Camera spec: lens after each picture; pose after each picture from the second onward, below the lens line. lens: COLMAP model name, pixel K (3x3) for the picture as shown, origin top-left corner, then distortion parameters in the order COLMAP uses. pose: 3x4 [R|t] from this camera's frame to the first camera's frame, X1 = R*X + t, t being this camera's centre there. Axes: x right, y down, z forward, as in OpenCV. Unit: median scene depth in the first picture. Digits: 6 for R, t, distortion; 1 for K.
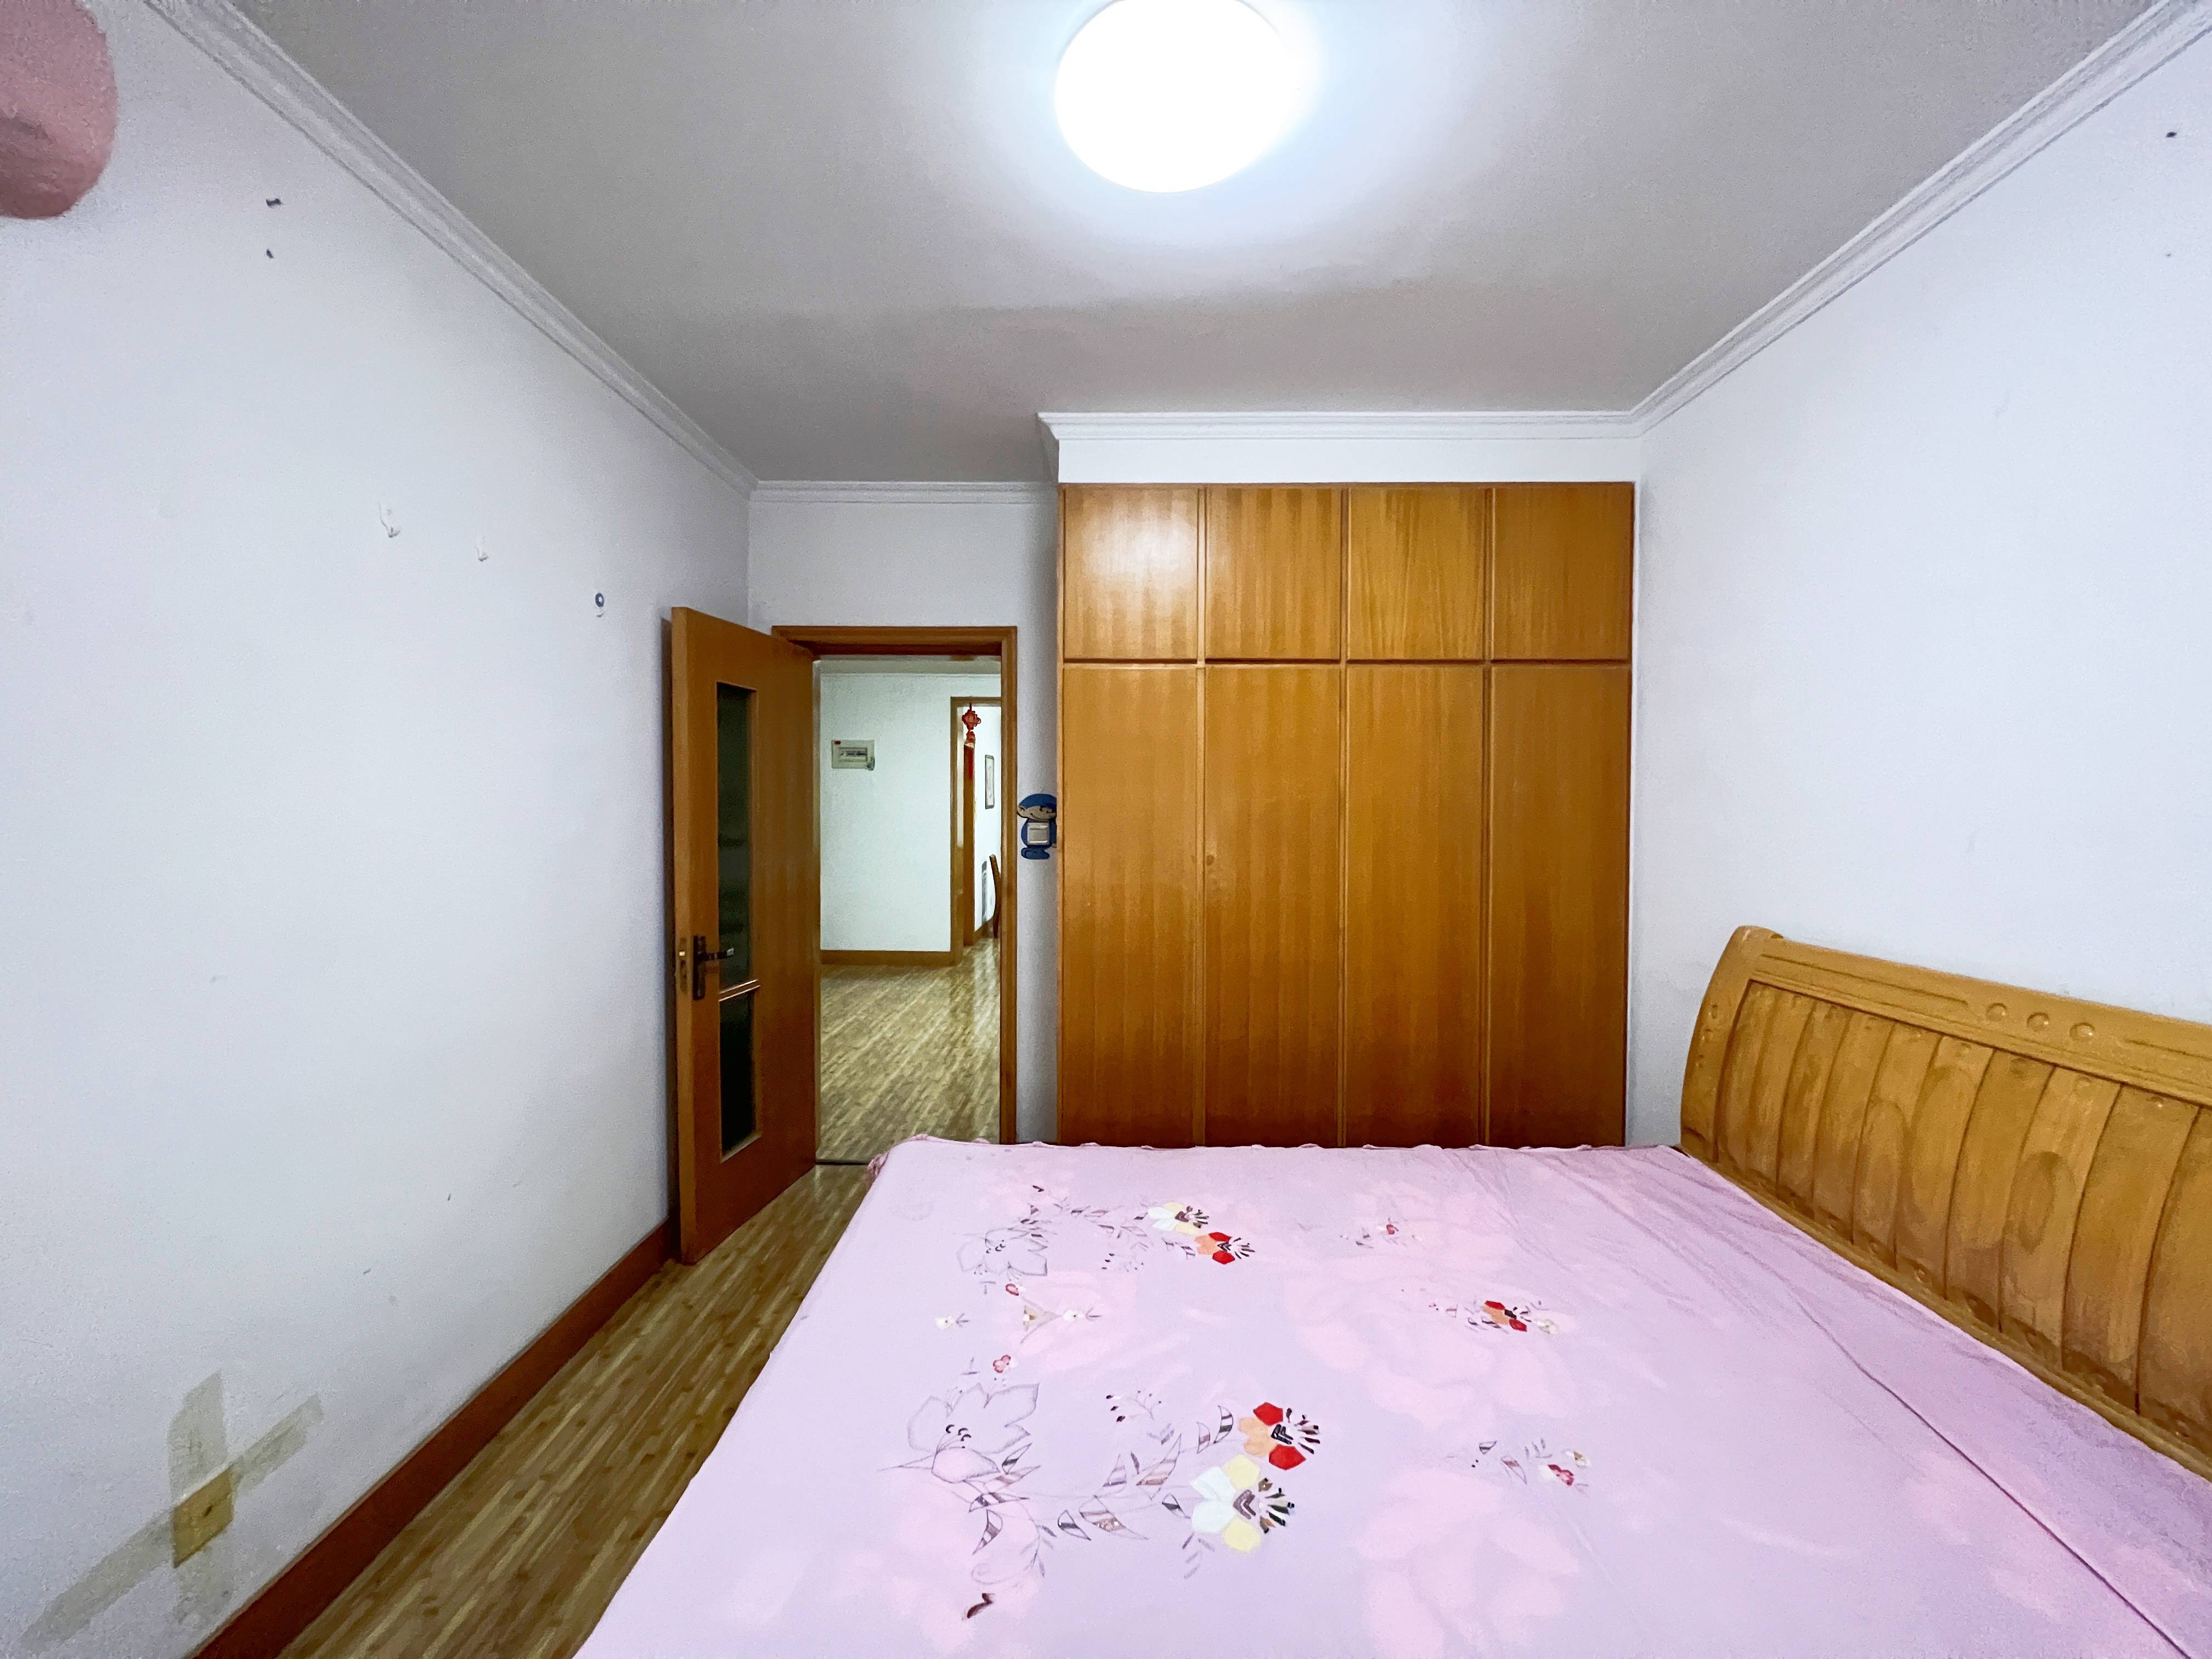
lens RADIAL K [[883.2, 0, 1105.5], [0, 883.2, 825.1], [0, 0, 1]] dist [0.000094, 0.000189]
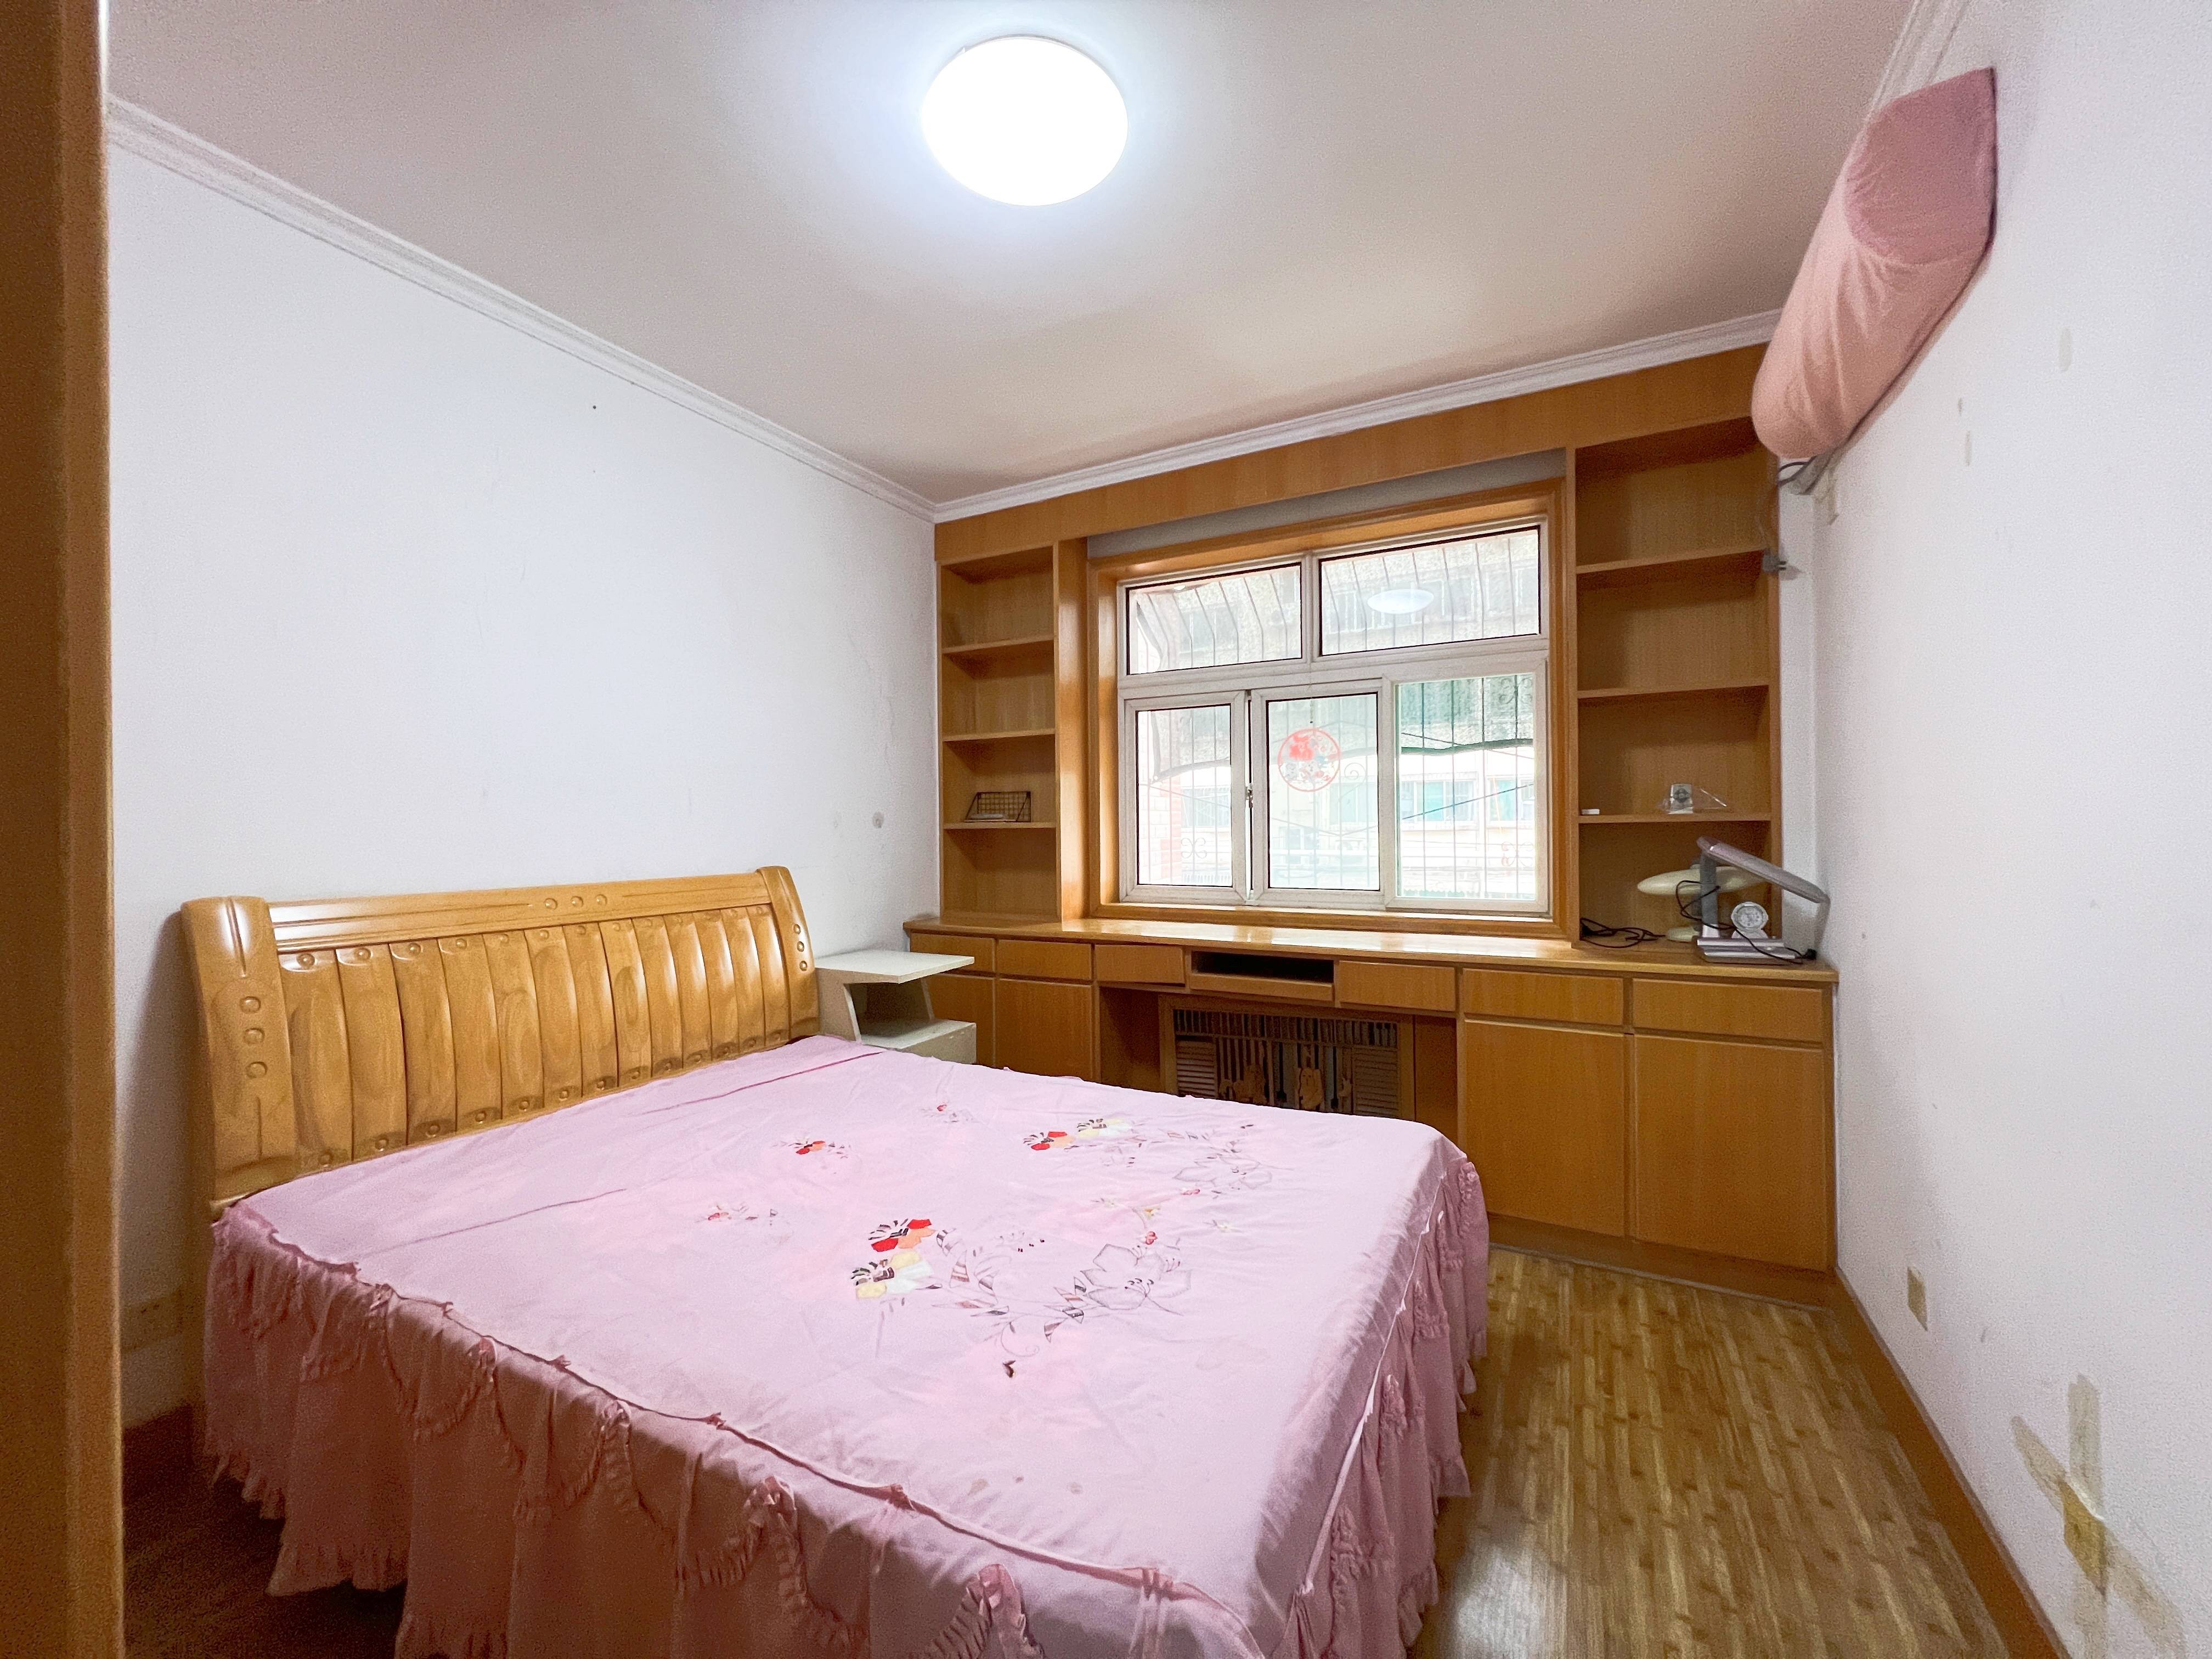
lens RADIAL K [[883.2, 0, 1105.5], [0, 883.2, 825.1], [0, 0, 1]] dist [0.000094, 0.000189]
pose [[-0.890754, 0.006322, 0.454441, -0.506301], [0.015738, 0.999733, 0.016941, 0.068187], [-0.454213, 0.022243, -0.890616, 1.896065]]
